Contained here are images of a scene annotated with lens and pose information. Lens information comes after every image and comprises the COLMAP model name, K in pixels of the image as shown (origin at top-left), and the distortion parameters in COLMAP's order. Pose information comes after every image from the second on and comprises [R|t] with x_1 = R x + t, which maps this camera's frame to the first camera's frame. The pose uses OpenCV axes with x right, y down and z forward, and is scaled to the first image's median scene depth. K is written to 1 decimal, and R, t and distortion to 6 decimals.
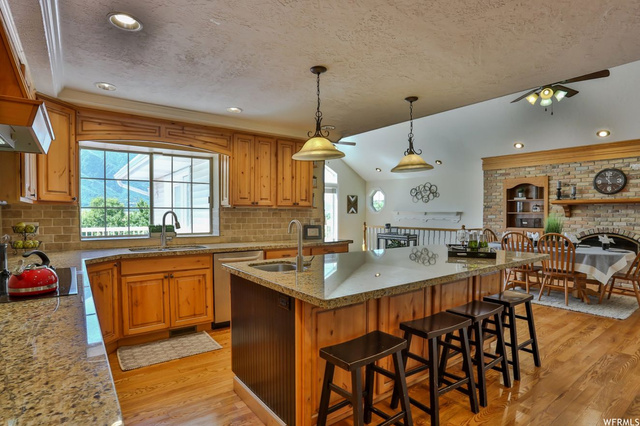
lens RADIAL K [[345.4, 0, 320.1], [0, 345.4, 217.0], [0, 0, 1]] dist [-0.004319, -0.000497]
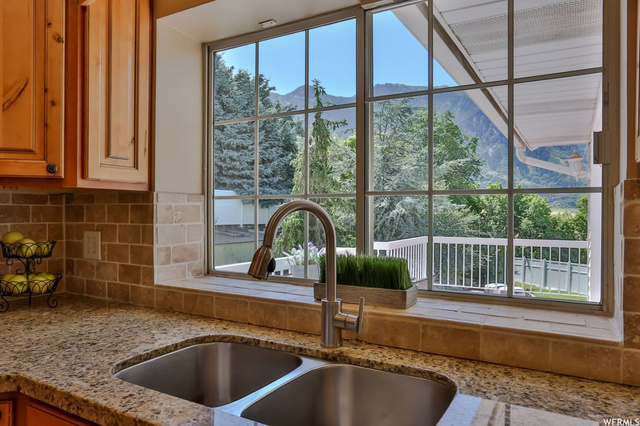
lens RADIAL K [[433.9, 0, 319.6], [0, 433.9, 215.3], [0, 0, 1]] dist [0.002839, 0.000757]
pose [[0.406443, 0.004900, -0.913663, -0.151352], [-0.010760, 0.999942, 0.000576, -0.006607], [0.913613, 0.009597, 0.406472, 0.753484]]
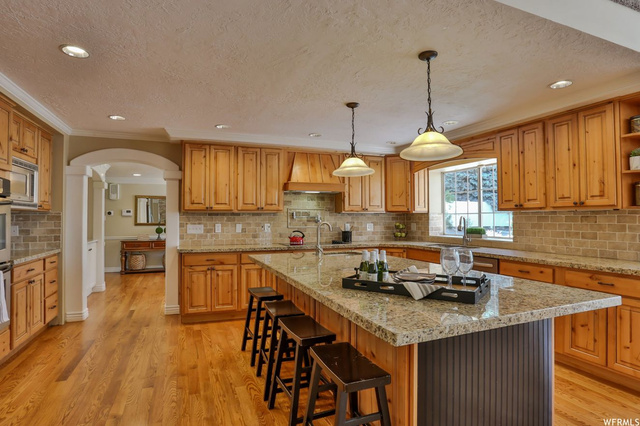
lens RADIAL K [[345.4, 0, 319.7], [0, 345.4, 212.6], [0, 0, 1]] dist [-0.004319, -0.000497]
pose [[-0.249867, -0.014696, -0.968169, 0.729605], [-0.006304, 0.999888, -0.013550, -0.008053], [0.968260, 0.002717, -0.249932, 0.705276]]
